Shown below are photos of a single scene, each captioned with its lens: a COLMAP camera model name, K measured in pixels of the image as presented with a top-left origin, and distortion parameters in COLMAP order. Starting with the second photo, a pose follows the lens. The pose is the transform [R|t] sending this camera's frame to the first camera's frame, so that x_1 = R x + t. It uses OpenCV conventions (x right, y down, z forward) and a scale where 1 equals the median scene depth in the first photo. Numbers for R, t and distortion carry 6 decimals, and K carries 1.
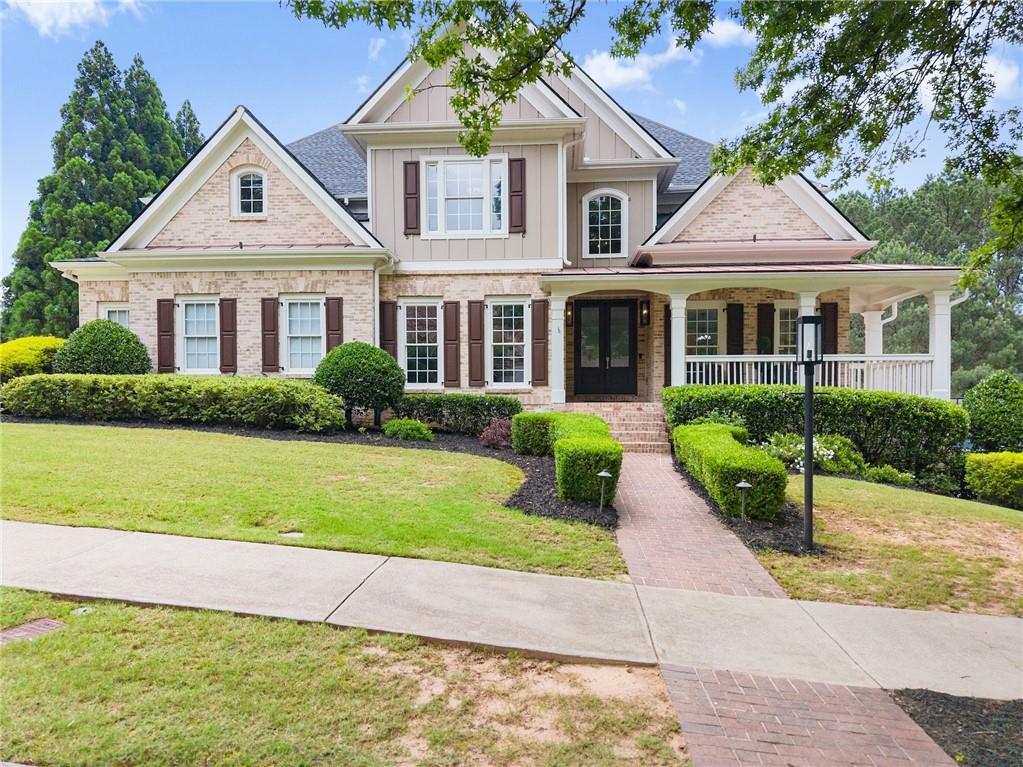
lens RADIAL K [[703.1, 0, 511.5], [0, 703.1, 383.5], [0, 0, 1]] dist [0.057947, -0.105848]
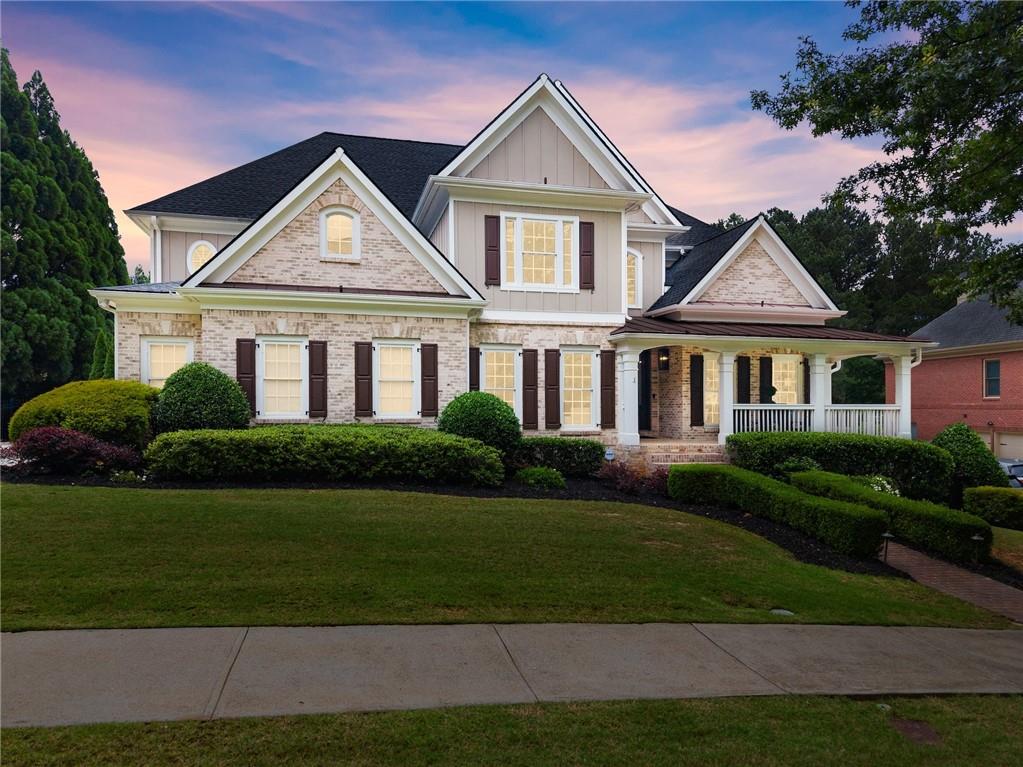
lens RADIAL K [[686.2, 0, 511.5], [0, 686.2, 383.5], [0, 0, 1]] dist [0.056239, -0.065034]
pose [[0.949392, 0.012459, 0.313847, -0.441920], [-0.013804, 0.999903, 0.002063, -0.066736], [-0.313790, -0.006291, 0.949471, 0.013619]]
